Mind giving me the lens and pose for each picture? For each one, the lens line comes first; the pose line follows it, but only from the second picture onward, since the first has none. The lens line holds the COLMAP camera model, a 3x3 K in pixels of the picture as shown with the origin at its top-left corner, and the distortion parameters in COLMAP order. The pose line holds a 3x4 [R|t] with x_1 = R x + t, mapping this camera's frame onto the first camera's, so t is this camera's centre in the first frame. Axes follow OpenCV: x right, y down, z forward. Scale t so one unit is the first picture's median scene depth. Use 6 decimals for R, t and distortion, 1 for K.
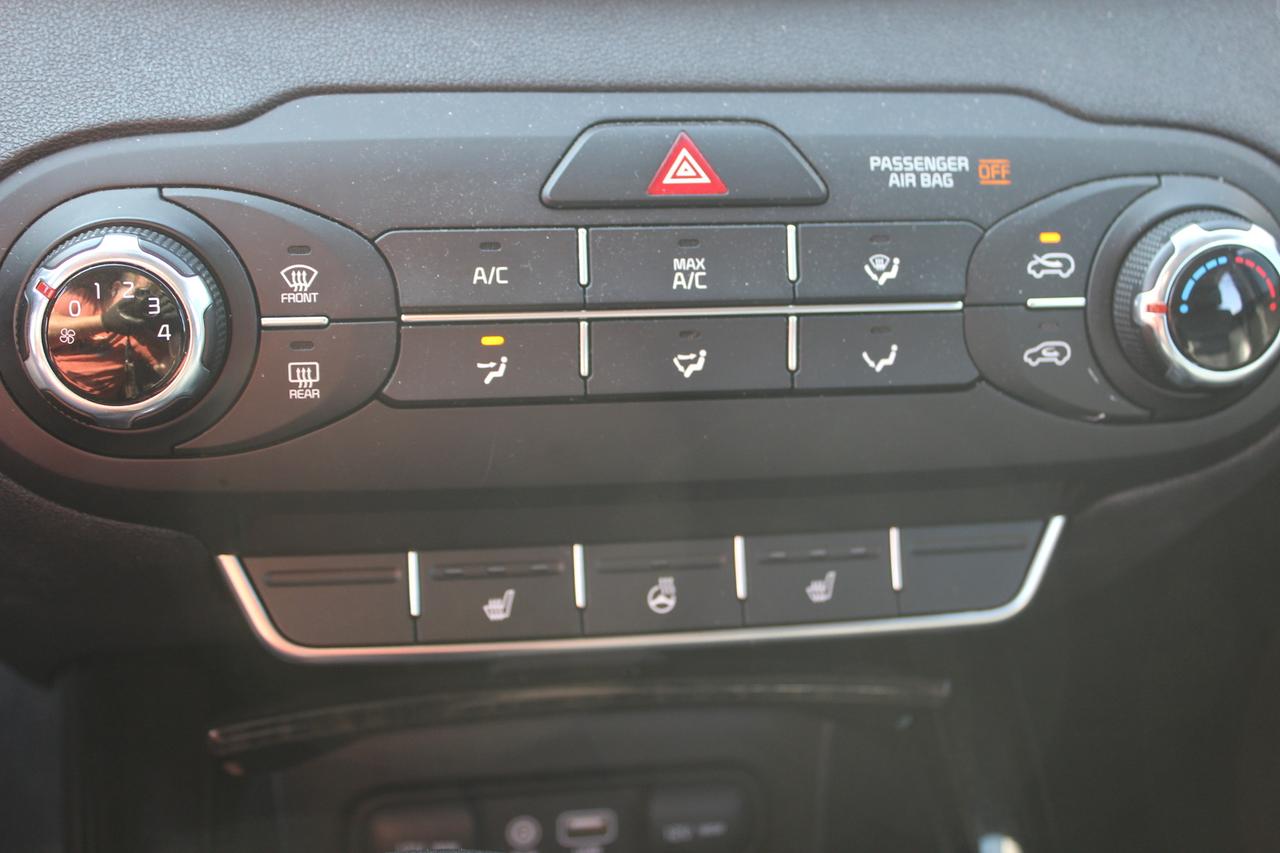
lens RADIAL K [[1901.5, 0, 646.7], [0, 1901.5, 427.8], [0, 0, 1]] dist [-0.033800, 0.000000]
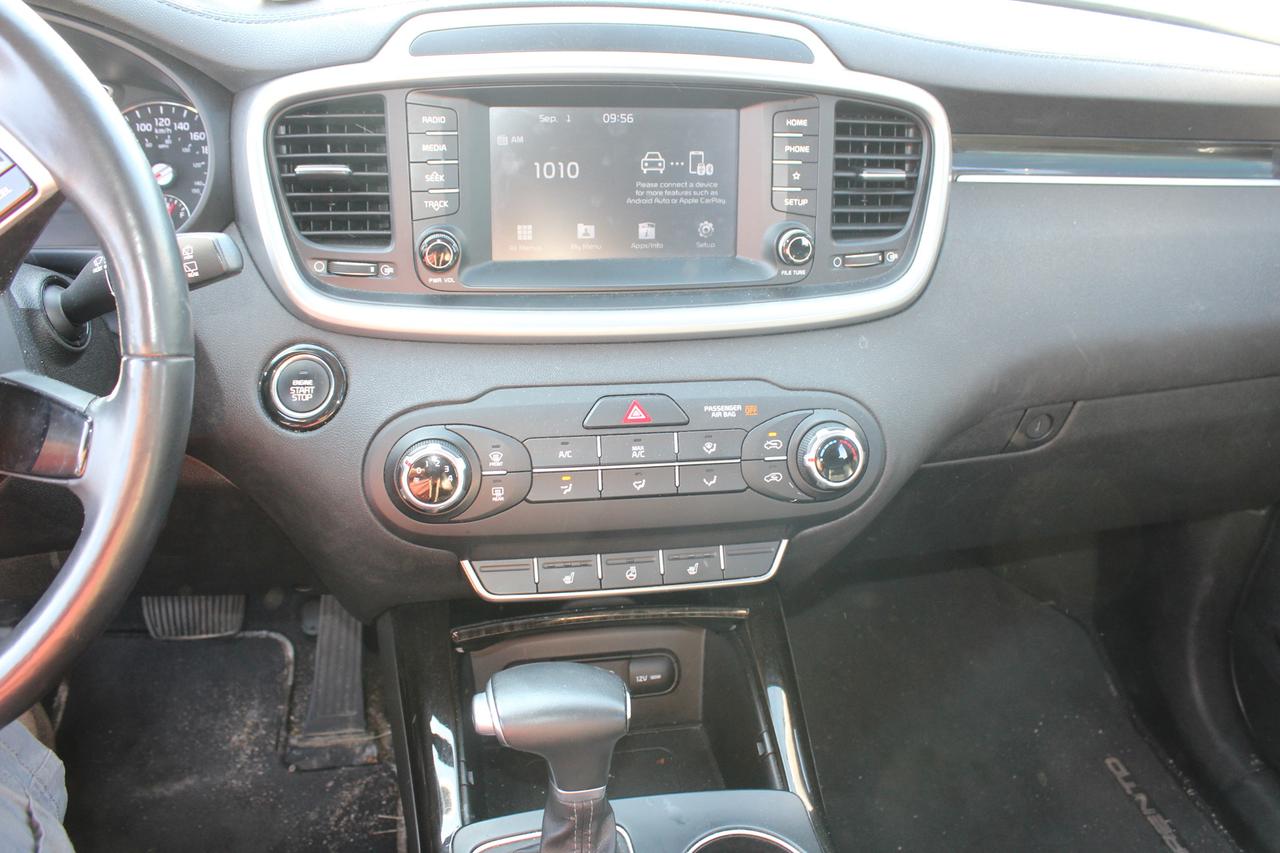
lens RADIAL K [[1122.7, 0, 638.4], [0, 1122.7, 427.9], [0, 0, 1]] dist [-0.166387, 0.148641]
pose [[0.999694, -0.021779, 0.011728, 0.004598], [0.022530, 0.997415, -0.068228, -0.005511], [-0.010212, 0.068471, 0.997601, -0.586780]]
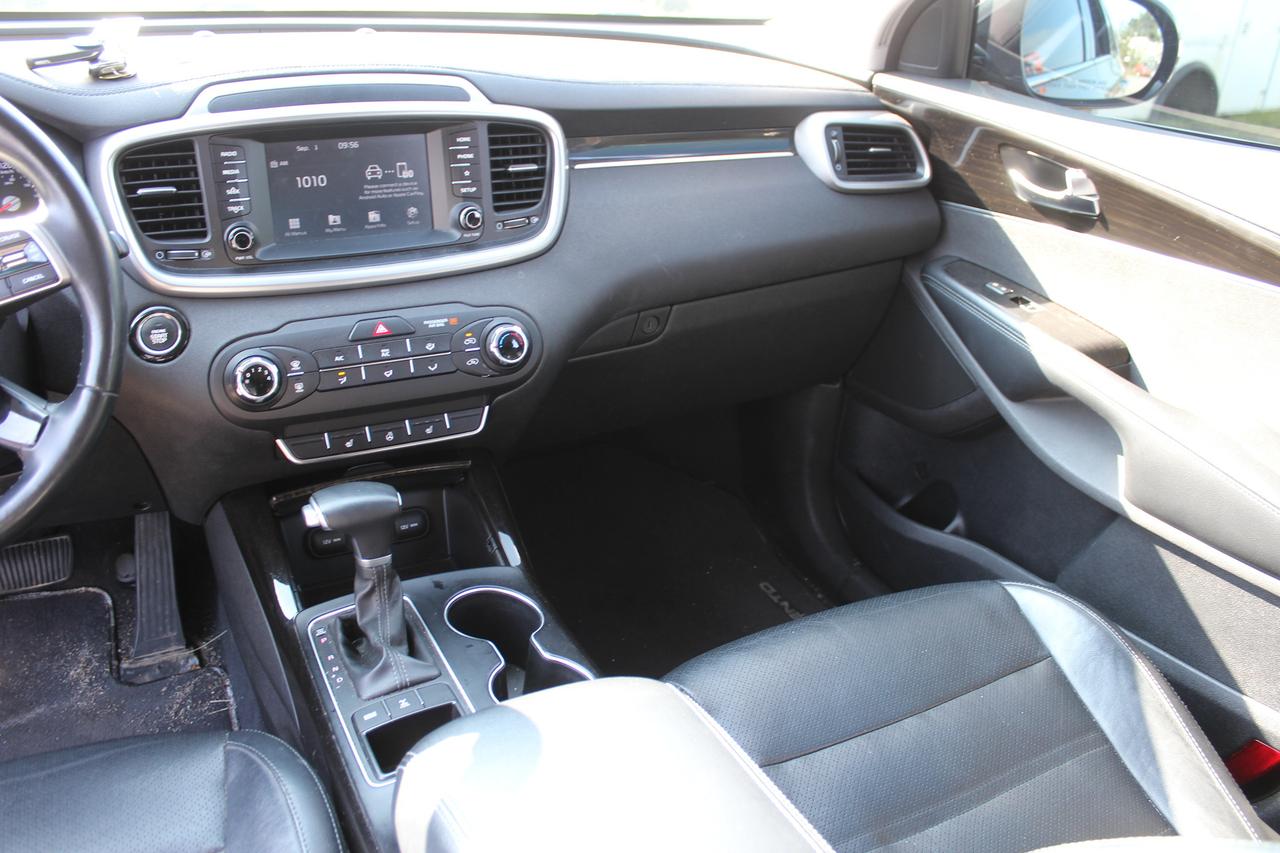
lens RADIAL K [[1122.7, 0, 669.4], [0, 1122.7, 420.9], [0, 0, 1]] dist [-0.166387, 0.148641]
pose [[0.951027, -0.139237, 0.275972, -0.079753], [0.159890, 0.985674, -0.053692, 0.302434], [-0.264542, 0.095188, 0.959665, -1.535865]]
